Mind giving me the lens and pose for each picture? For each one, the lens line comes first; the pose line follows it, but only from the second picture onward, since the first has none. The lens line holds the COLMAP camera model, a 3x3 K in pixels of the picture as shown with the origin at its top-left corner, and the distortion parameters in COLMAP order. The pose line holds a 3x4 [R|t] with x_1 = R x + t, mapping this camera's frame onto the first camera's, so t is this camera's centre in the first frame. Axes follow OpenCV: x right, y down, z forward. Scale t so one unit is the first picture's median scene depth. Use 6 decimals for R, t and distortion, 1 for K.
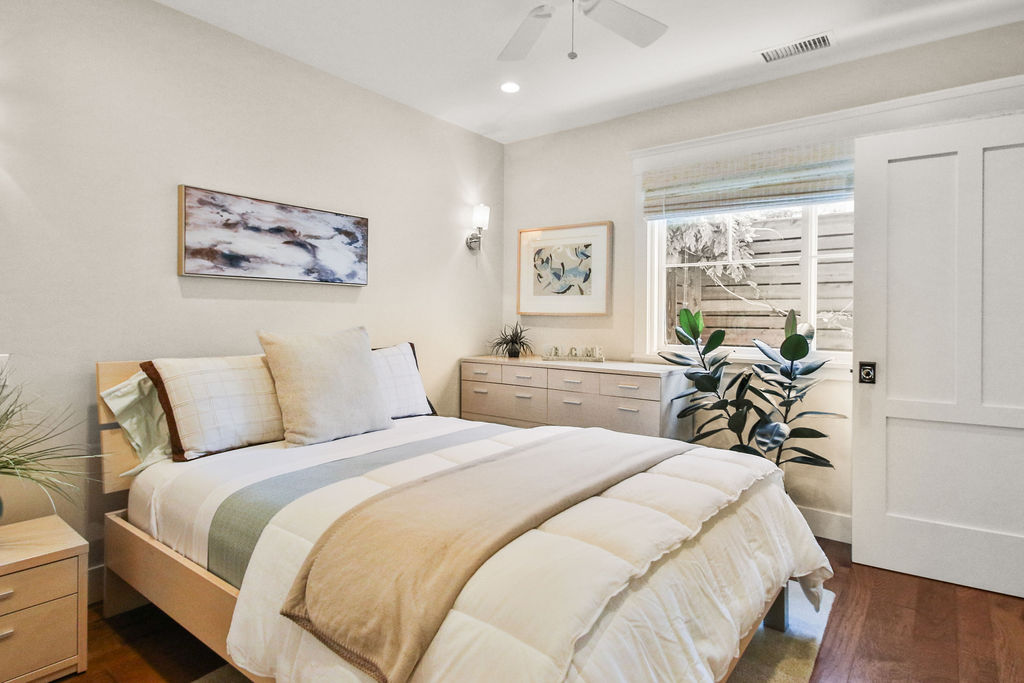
lens RADIAL K [[552.6, 0, 509.4], [0, 552.6, 314.2], [0, 0, 1]] dist [0.007663, 0.001042]
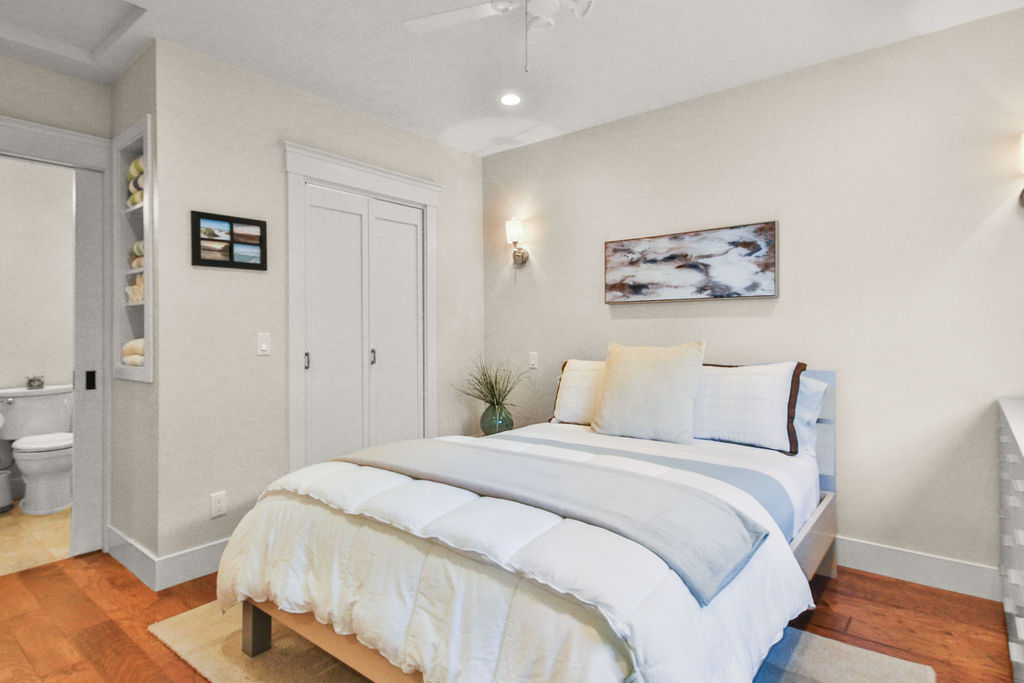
lens RADIAL K [[552.6, 0, 511.9], [0, 552.6, 334.1], [0, 0, 1]] dist [0.007663, 0.001042]
pose [[-0.041118, -0.006482, -0.999133, 0.739415], [0.005083, 0.999965, -0.006697, 0.014537], [0.999141, -0.005354, -0.041084, 0.692614]]
